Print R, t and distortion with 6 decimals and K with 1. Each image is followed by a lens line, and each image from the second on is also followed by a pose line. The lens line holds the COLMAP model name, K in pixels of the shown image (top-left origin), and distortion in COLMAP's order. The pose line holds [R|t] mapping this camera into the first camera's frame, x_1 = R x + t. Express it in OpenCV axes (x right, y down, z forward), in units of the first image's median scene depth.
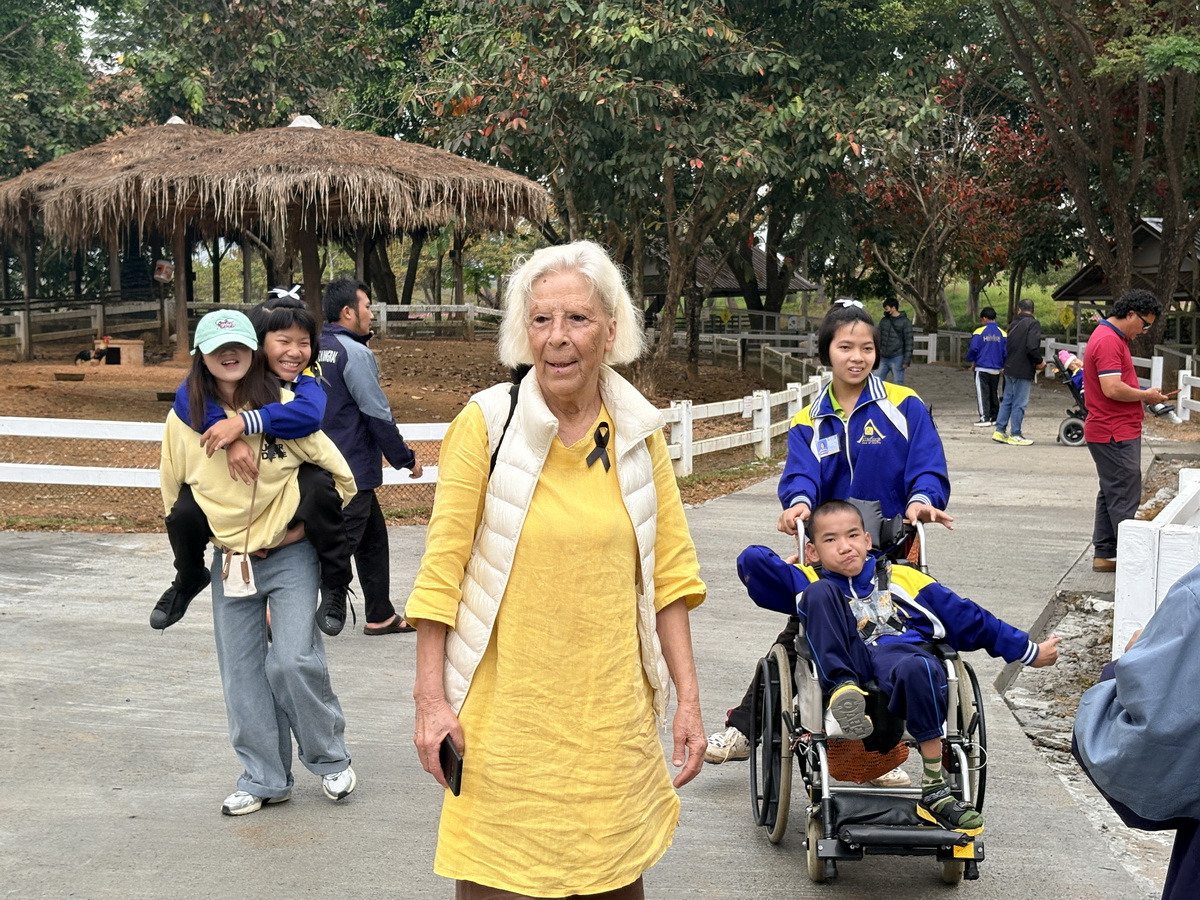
lens RADIAL K [[1814.0, 0, 600.5], [0, 1814.0, 450.9], [0, 0, 1]] dist [-0.001023, 0.000000]
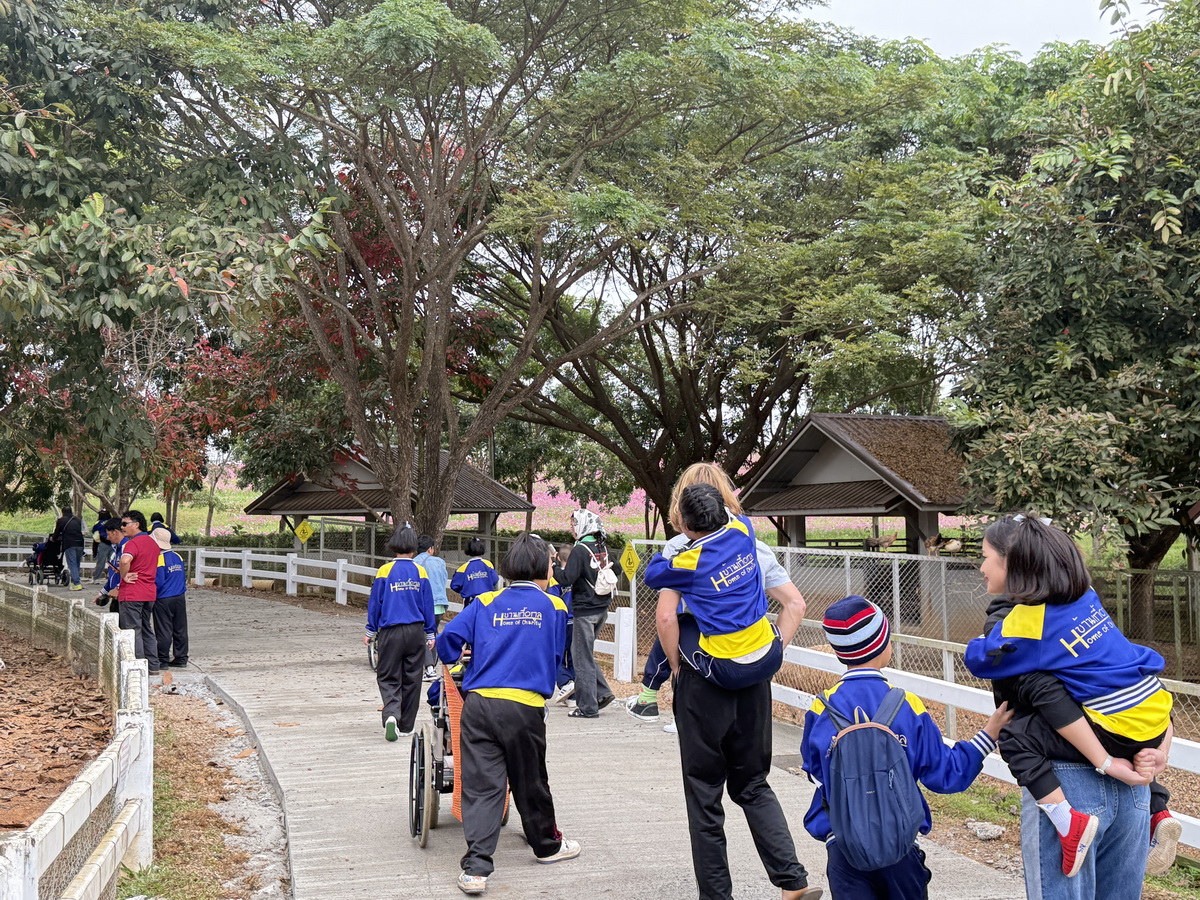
lens RADIAL K [[1355.6, 0, 604.2], [0, 1355.6, 445.7], [0, 0, 1]] dist [0.047235, 0.000000]
pose [[0.845077, 0.038665, 0.533245, 0.006548], [0.032482, 0.991826, -0.123393, -0.039819], [-0.533658, 0.121598, 0.836913, 0.484634]]
